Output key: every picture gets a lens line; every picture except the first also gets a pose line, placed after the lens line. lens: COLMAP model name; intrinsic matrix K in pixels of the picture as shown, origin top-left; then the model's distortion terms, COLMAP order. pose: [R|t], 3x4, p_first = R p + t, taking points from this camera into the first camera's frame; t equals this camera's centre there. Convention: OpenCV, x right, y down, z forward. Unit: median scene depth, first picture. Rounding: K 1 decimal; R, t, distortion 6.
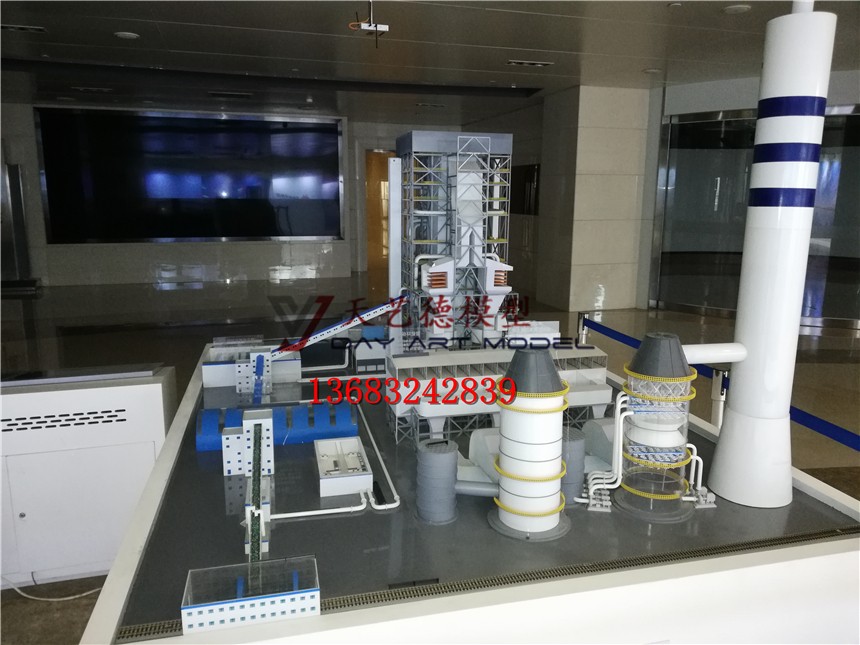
lens RADIAL K [[642.1, 0, 430.0], [0, 642.1, 322.5], [0, 0, 1]] dist [0.061660, -0.087115]
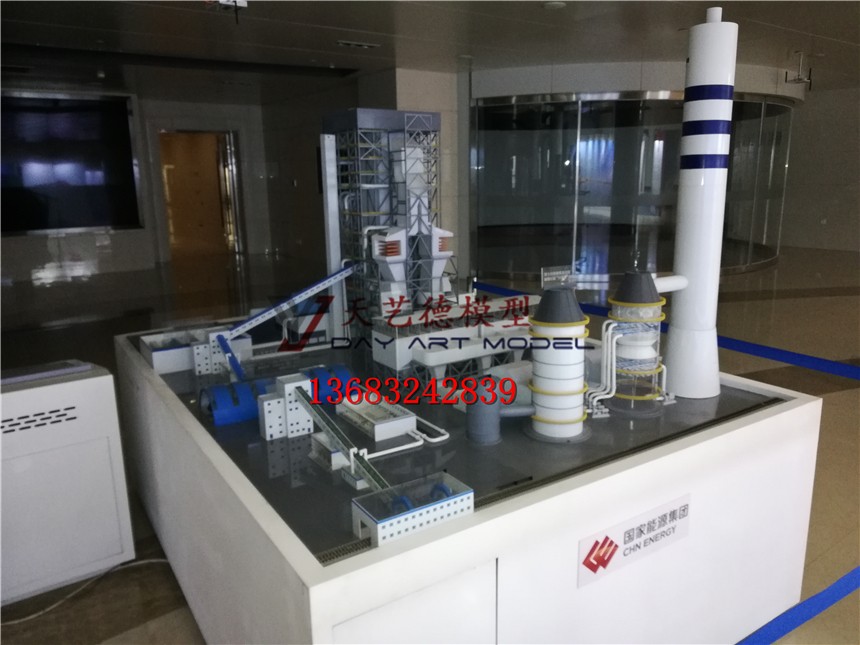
lens RADIAL K [[645.9, 0, 430.0], [0, 645.9, 322.5], [0, 0, 1]] dist [0.048279, -0.065807]
pose [[0.946158, -0.093838, 0.309806, -0.276028], [0.085969, 0.995535, 0.038987, 0.021332], [-0.312081, -0.010254, 0.950000, -0.055110]]
